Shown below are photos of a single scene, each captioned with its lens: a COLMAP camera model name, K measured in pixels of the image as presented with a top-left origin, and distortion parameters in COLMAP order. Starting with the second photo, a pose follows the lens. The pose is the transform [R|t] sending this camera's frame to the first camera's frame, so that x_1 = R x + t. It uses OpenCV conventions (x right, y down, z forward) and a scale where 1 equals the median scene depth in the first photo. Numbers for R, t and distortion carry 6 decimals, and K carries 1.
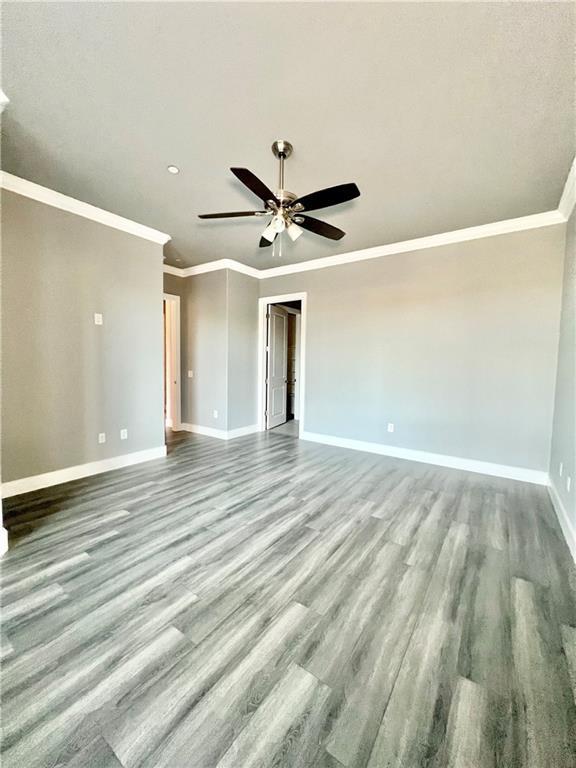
lens RADIAL K [[307.5, 0, 288.0], [0, 307.5, 384.0], [0, 0, 1]] dist [0.000412, 0.000115]
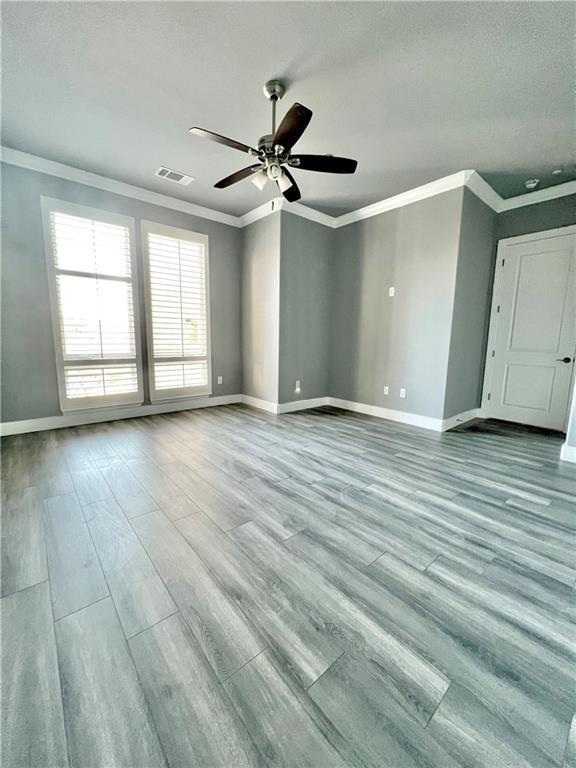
lens RADIAL K [[307.5, 0, 288.0], [0, 307.5, 384.0], [0, 0, 1]] dist [0.000412, 0.000115]
pose [[-0.248364, 0.123223, -0.960797, 0.799747], [-0.085350, 0.985234, 0.148420, 0.002290], [0.964899, 0.118866, -0.234179, 1.083598]]
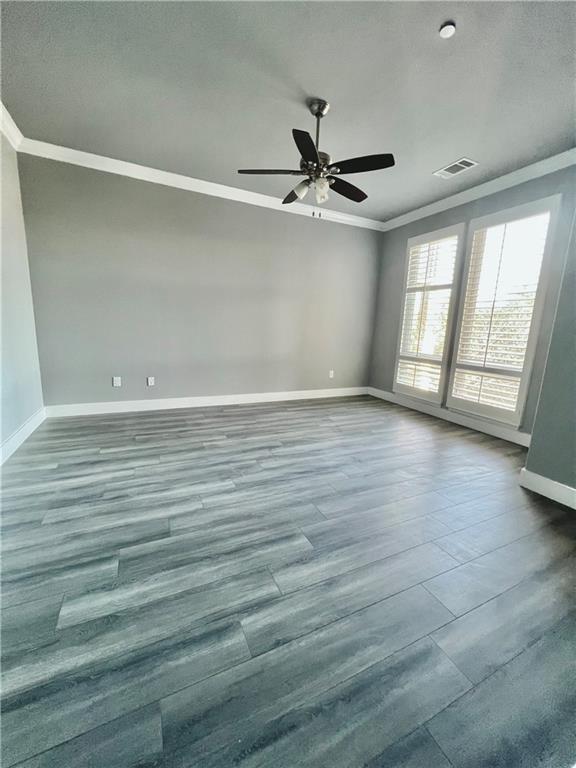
lens RADIAL K [[307.5, 0, 288.0], [0, 307.5, 384.0], [0, 0, 1]] dist [0.000412, 0.000115]
pose [[-0.868876, -0.148256, 0.472308, -0.440878], [-0.026159, 0.966517, 0.255264, -0.091803], [-0.494339, 0.209438, -0.843662, 1.676726]]
